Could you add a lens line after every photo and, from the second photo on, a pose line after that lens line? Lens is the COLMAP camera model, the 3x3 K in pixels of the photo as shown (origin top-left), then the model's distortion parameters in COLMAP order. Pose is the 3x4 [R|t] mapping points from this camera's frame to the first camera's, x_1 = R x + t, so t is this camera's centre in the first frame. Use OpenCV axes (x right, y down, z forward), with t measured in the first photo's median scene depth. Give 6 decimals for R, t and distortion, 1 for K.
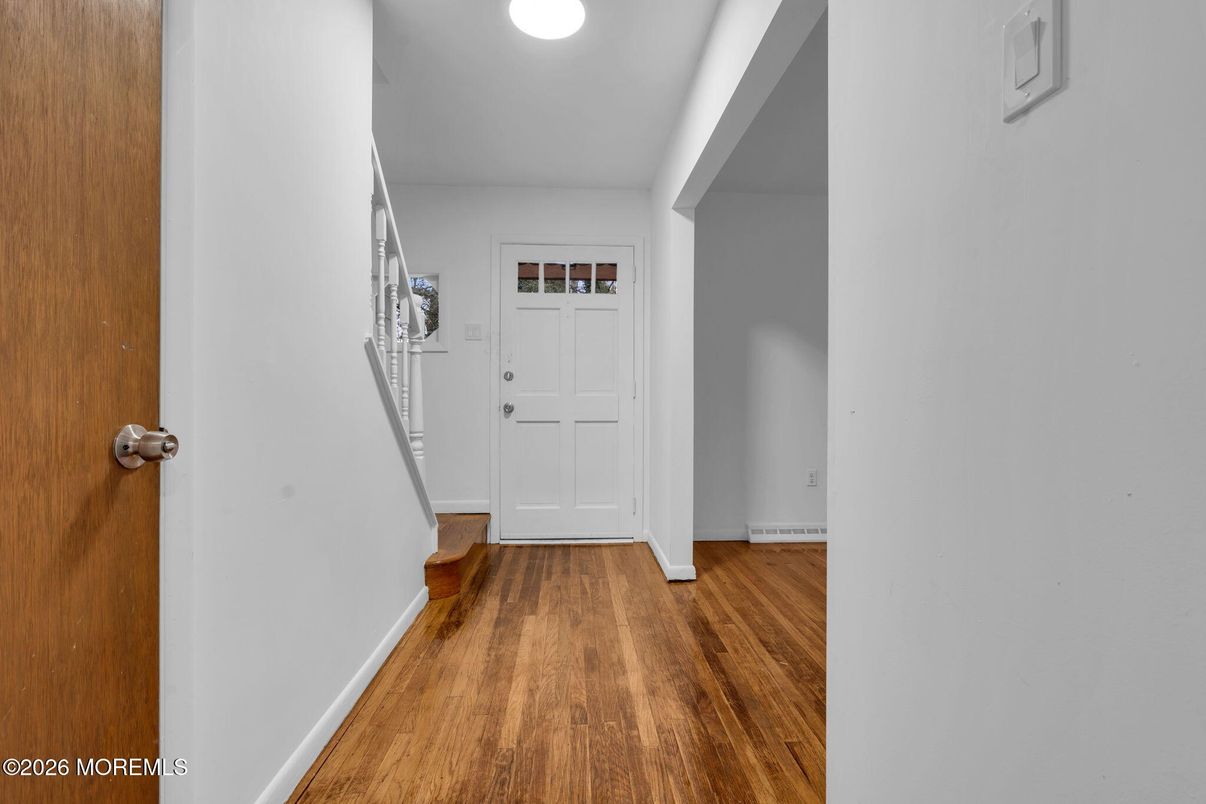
lens RADIAL K [[547.4, 0, 605.2], [0, 547.4, 402.3], [0, 0, 1]] dist [-0.000106, 0.000631]
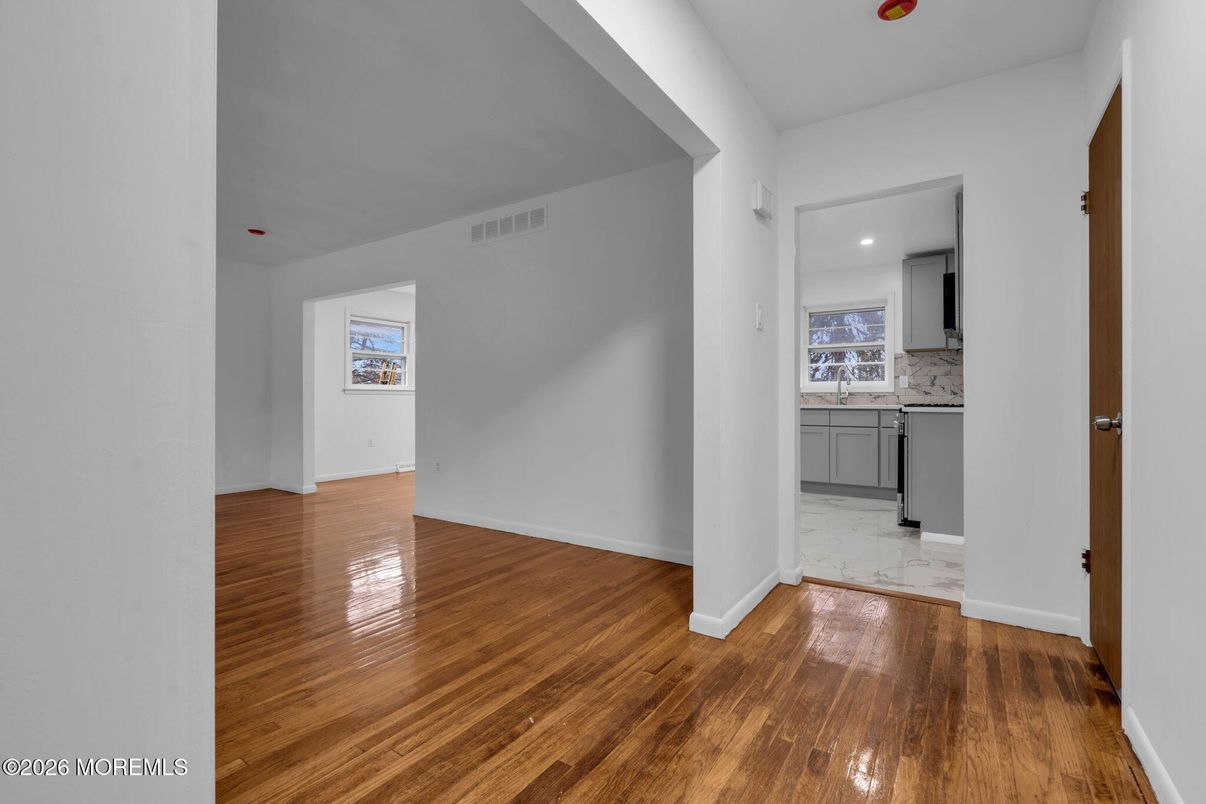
lens RADIAL K [[547.4, 0, 605.2], [0, 547.4, 402.3], [0, 0, 1]] dist [-0.000106, 0.000631]
pose [[-0.800123, -0.002082, 0.599832, -0.266663], [-0.003320, 0.999994, -0.000957, 0.007124], [-0.599826, -0.002758, -0.800125, 1.713178]]
